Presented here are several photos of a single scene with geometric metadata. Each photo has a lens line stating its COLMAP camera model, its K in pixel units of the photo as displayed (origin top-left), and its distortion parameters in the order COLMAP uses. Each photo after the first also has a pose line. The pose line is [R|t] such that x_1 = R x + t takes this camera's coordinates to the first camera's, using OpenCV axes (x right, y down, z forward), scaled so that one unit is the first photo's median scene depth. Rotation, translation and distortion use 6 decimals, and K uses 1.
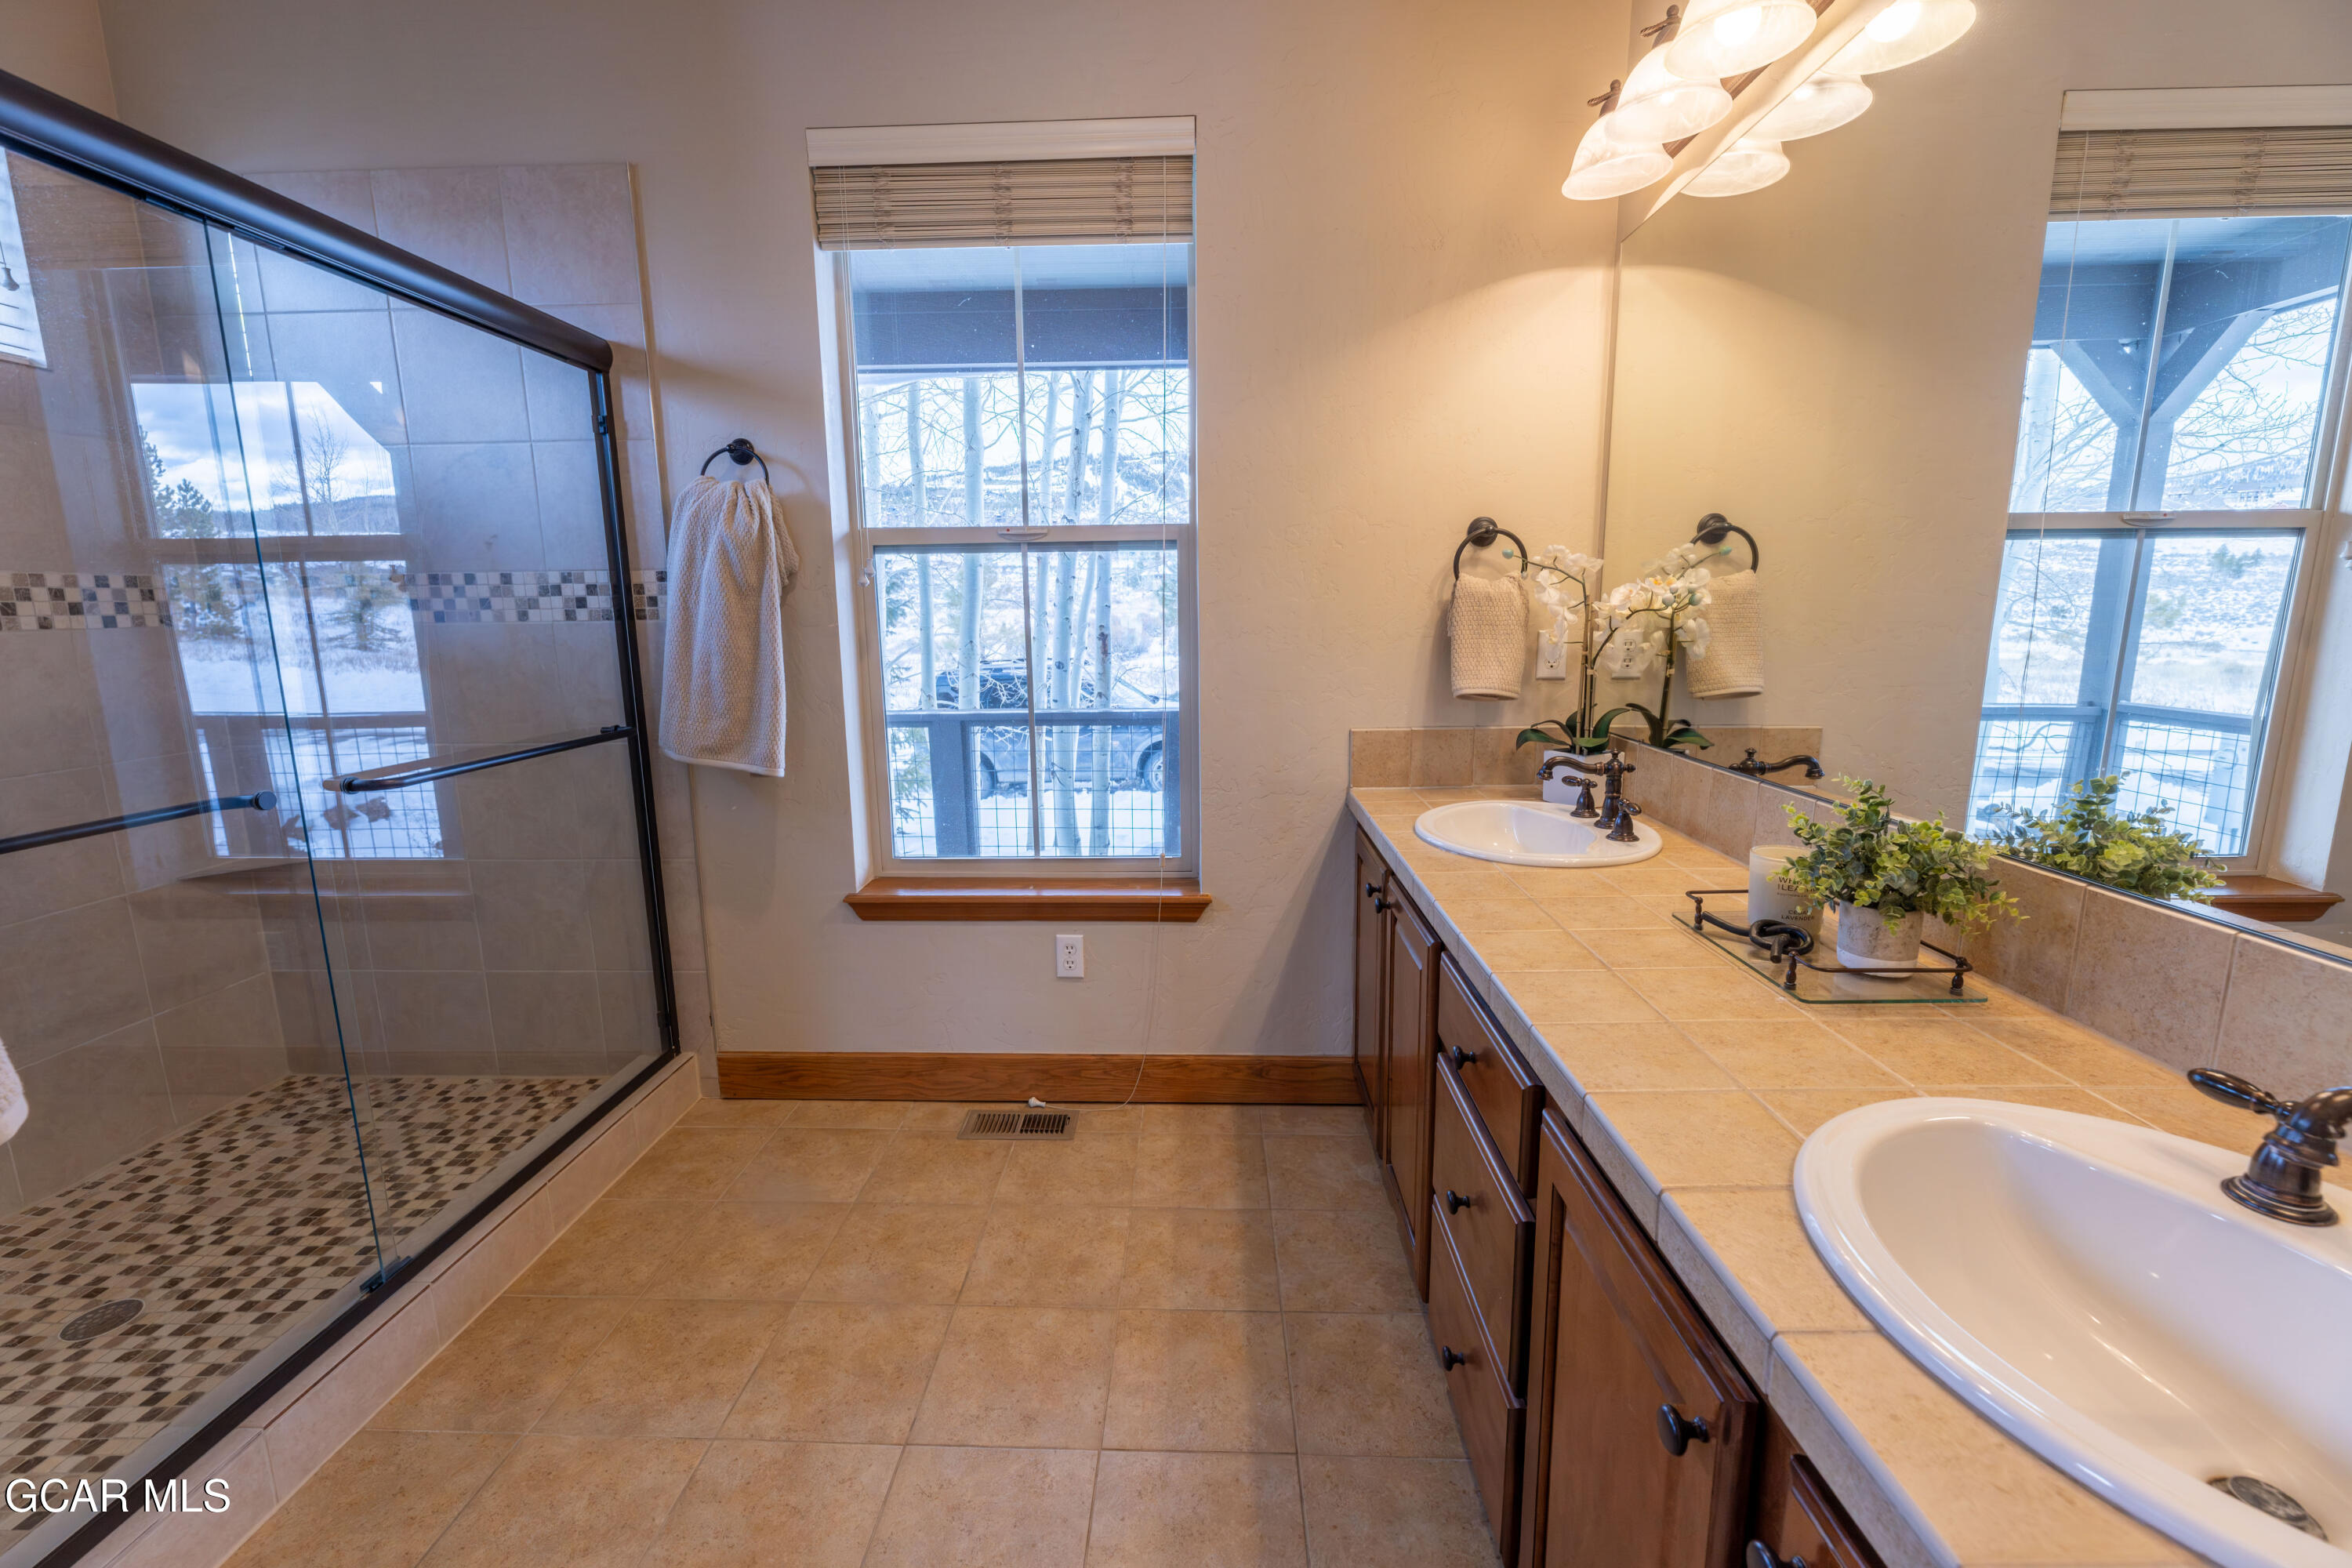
lens RADIAL K [[956.7, 0, 1172.5], [0, 956.7, 785.7], [0, 0, 1]] dist [-0.000204, 0.000131]
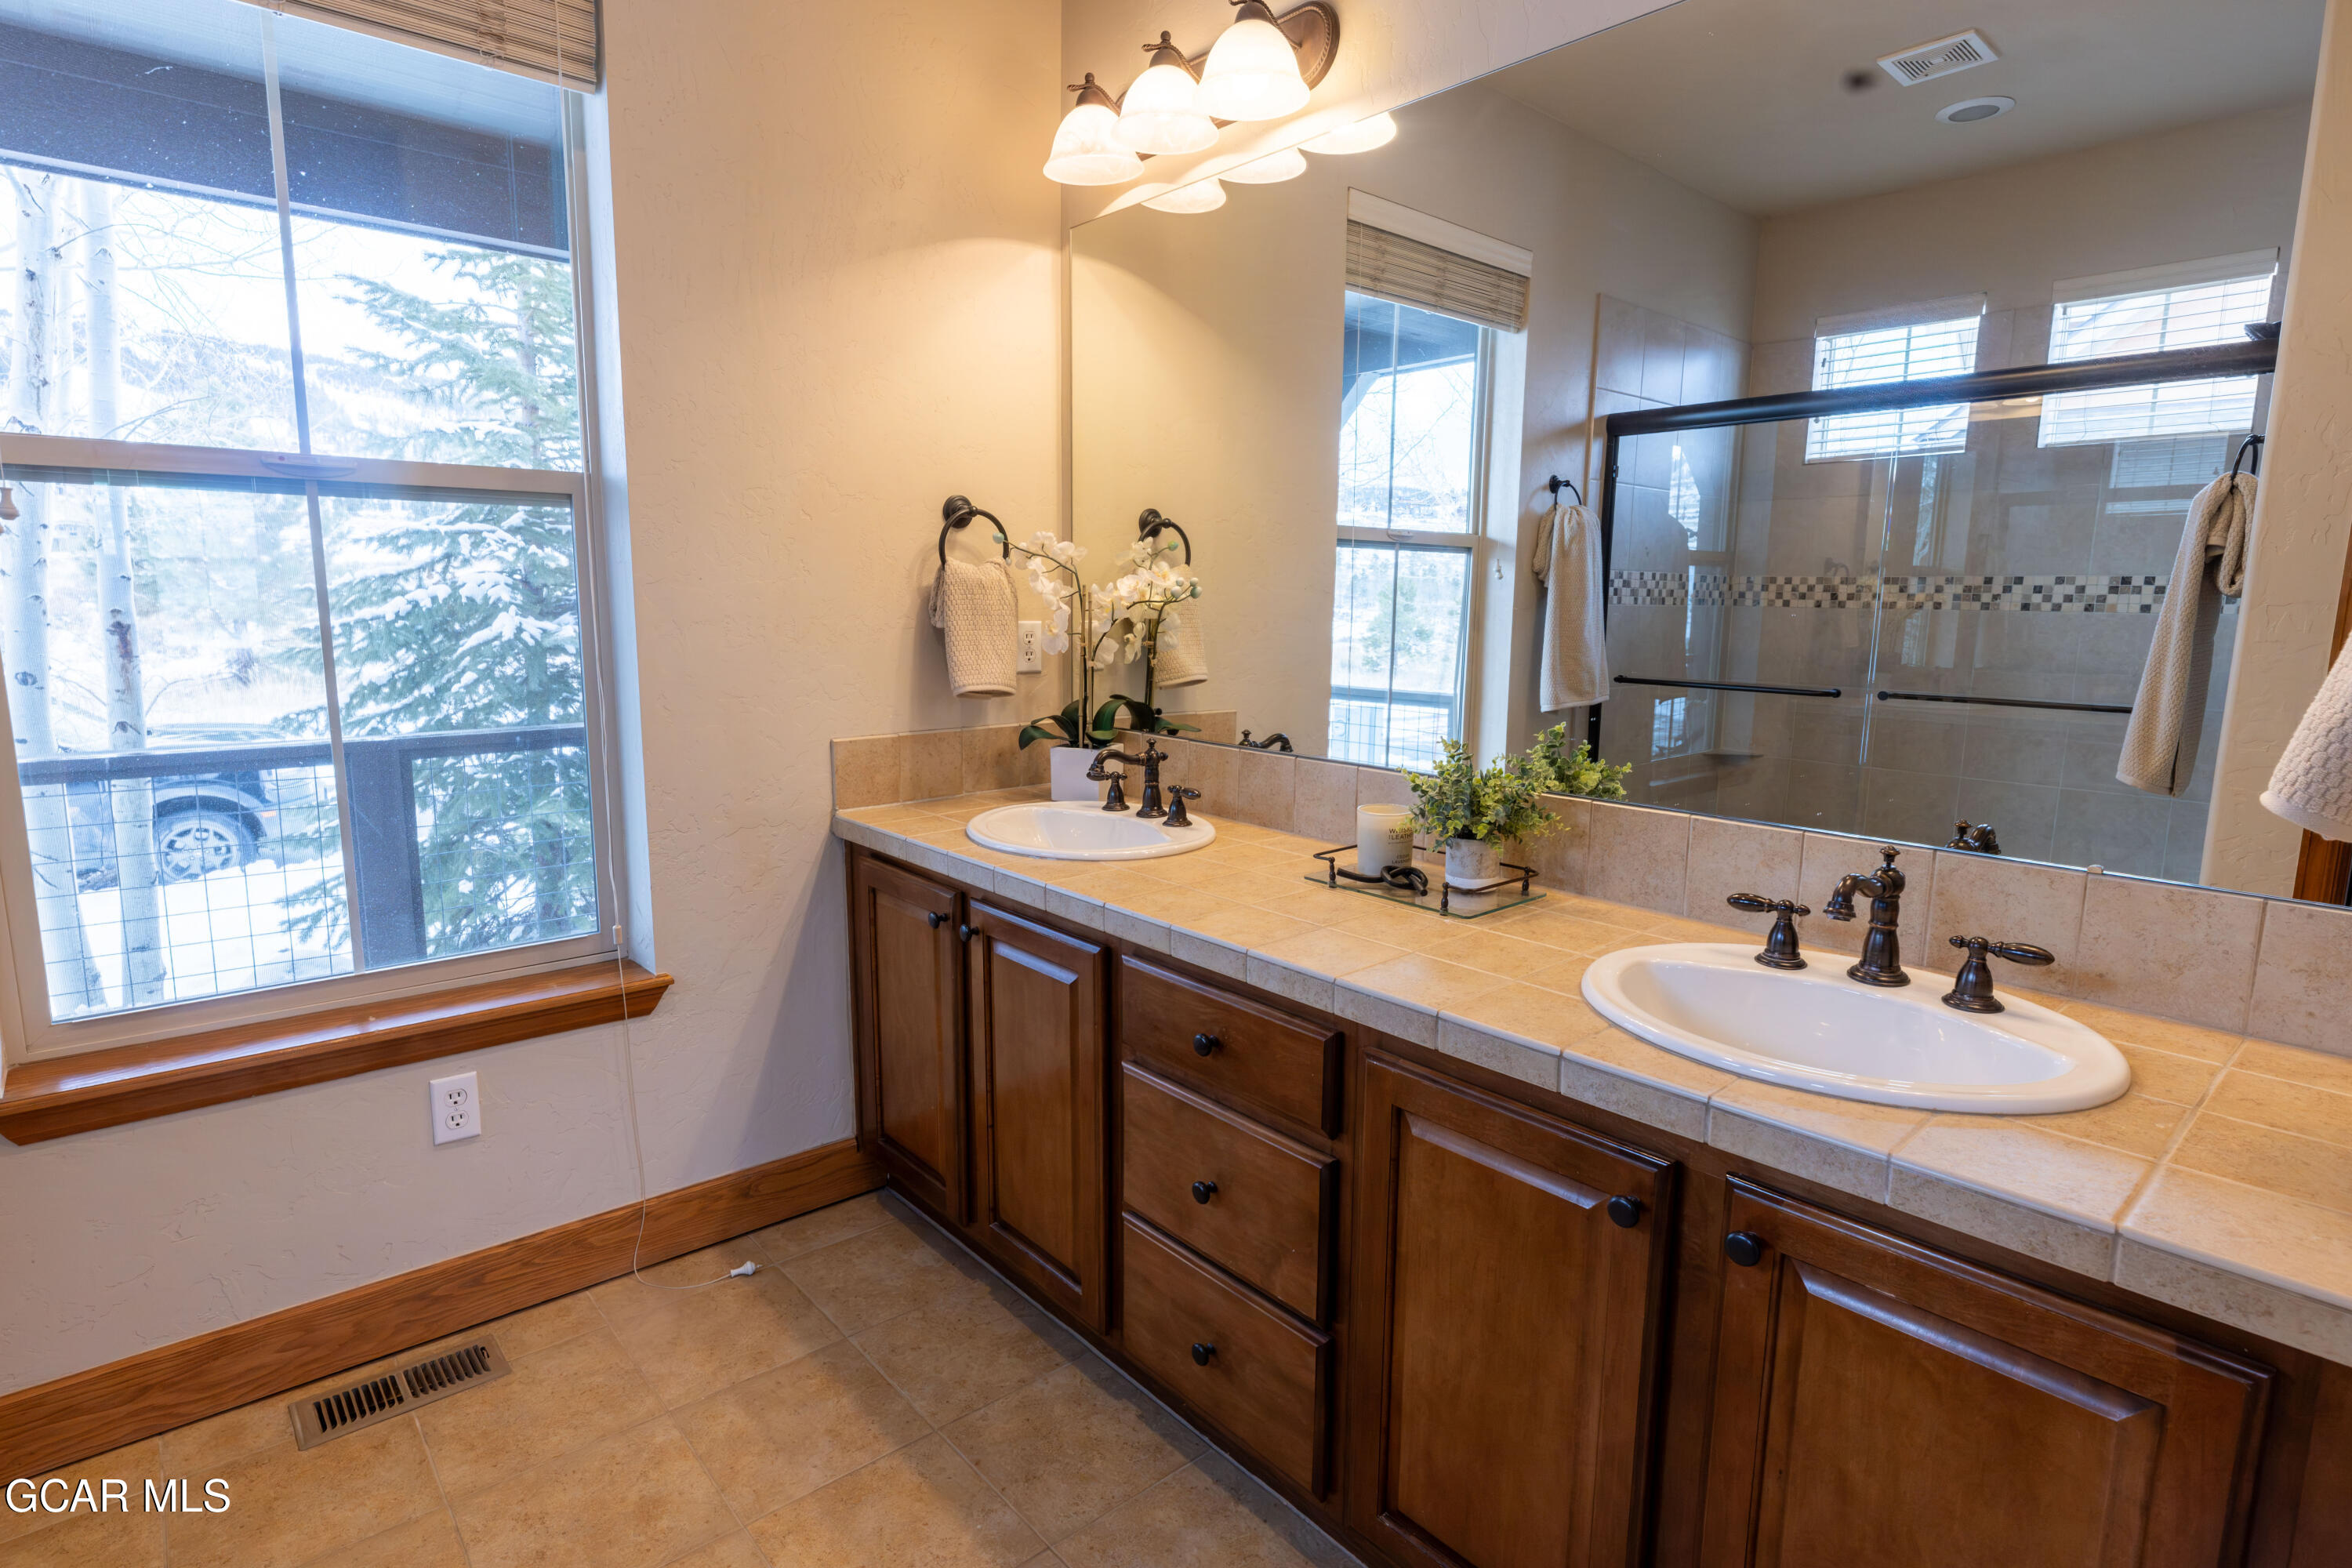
lens RADIAL K [[1202.7, 0, 1177.1], [0, 1202.7, 791.9], [0, 0, 1]] dist [0.003267, -0.000209]
pose [[0.732936, -0.092431, 0.673989, -0.320066], [0.105064, 0.994220, 0.022095, -0.006427], [-0.672136, 0.054618, 0.738411, 0.039438]]
